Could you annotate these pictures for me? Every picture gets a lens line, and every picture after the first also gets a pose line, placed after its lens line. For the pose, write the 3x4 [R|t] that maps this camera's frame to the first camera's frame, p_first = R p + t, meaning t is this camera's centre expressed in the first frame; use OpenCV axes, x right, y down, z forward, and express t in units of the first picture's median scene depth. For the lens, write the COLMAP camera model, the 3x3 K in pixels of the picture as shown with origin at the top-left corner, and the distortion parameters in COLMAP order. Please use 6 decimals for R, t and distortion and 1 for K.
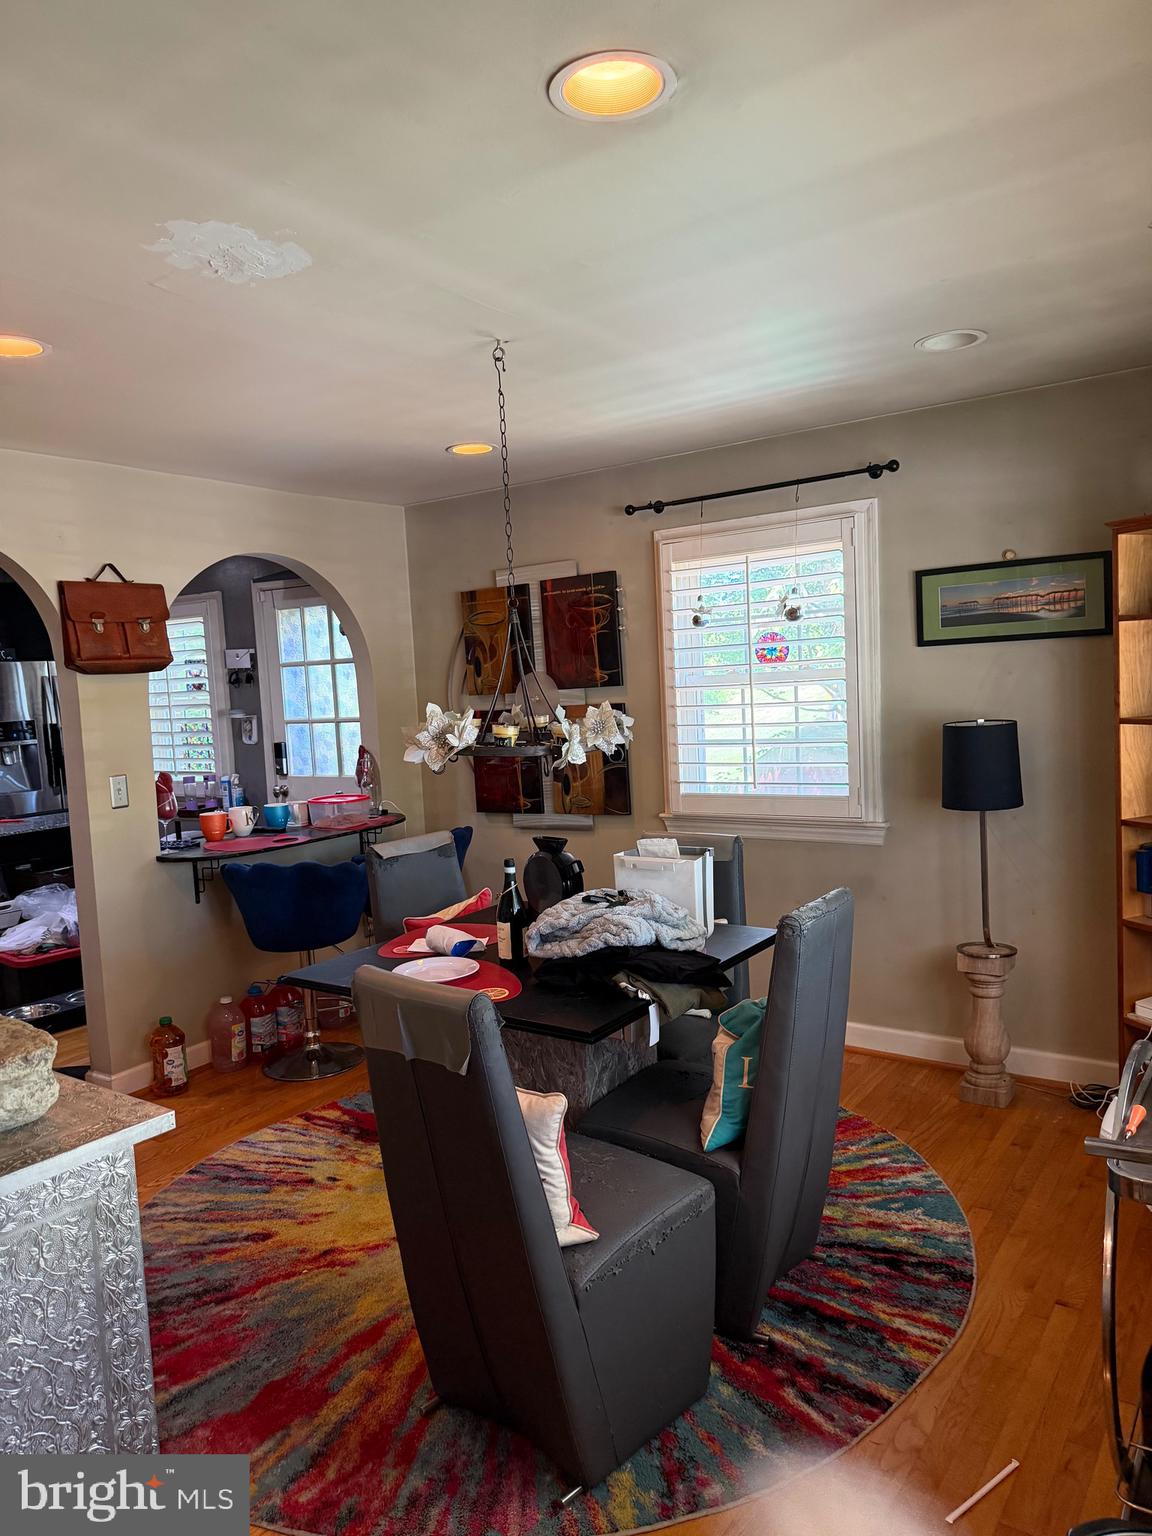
lens RADIAL K [[1087.8, 0, 569.8], [0, 1087.8, 772.6], [0, 0, 1]] dist [0.009134, 0.001611]
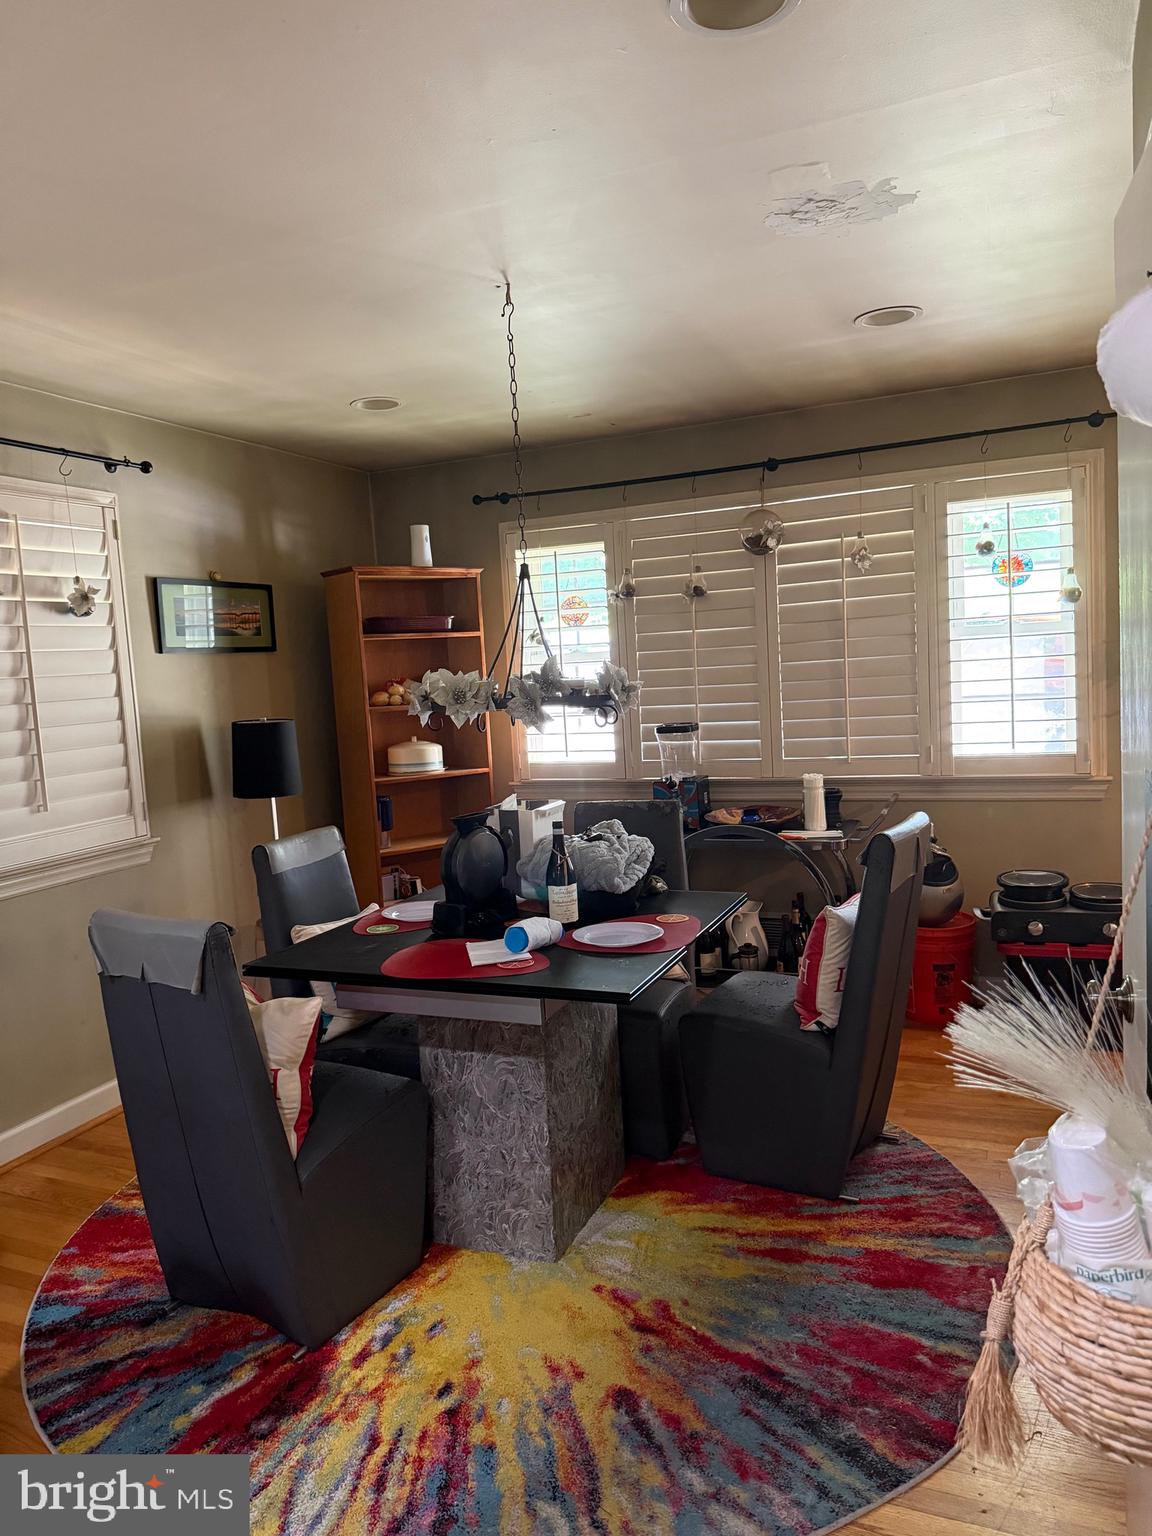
lens RADIAL K [[1087.8, 0, 571.7], [0, 1087.8, 765.5], [0, 0, 1]] dist [0.009134, 0.001611]
pose [[-0.203480, -0.023415, 0.978799, -0.918680], [0.155027, 0.986332, 0.055823, -0.016091], [-0.966728, 0.163099, -0.197069, 1.069172]]
